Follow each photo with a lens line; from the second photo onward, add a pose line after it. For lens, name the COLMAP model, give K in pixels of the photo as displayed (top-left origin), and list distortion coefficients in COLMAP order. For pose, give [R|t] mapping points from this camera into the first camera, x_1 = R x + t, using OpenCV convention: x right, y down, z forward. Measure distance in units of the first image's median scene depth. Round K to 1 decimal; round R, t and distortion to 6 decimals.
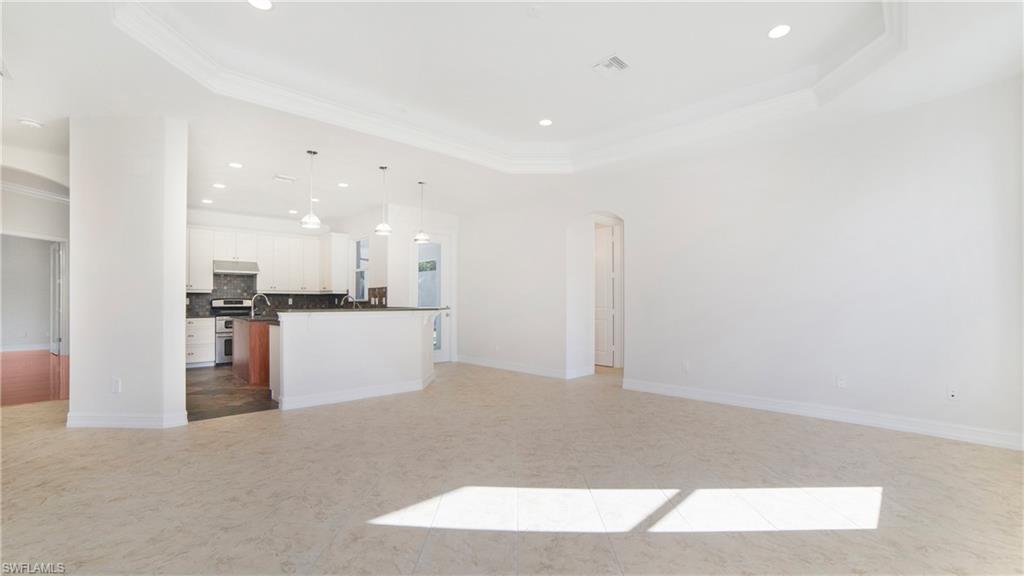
lens RADIAL K [[419.7, 0, 507.5], [0, 419.7, 297.1], [0, 0, 1]] dist [-0.040494, 0.000422]
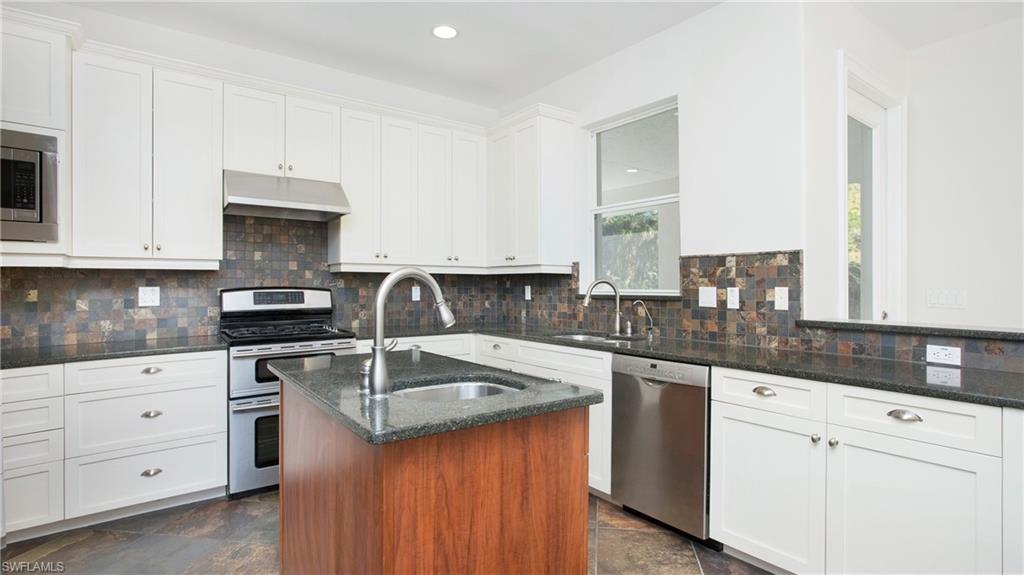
lens RADIAL K [[522.0, 0, 523.3], [0, 522.0, 292.0], [0, 0, 1]] dist [-0.002416, 0.002075]
pose [[0.989874, 0.004107, -0.141892, -0.401249], [-0.000538, 0.999683, 0.025180, -0.003518], [0.141950, -0.024848, 0.989562, 0.596446]]
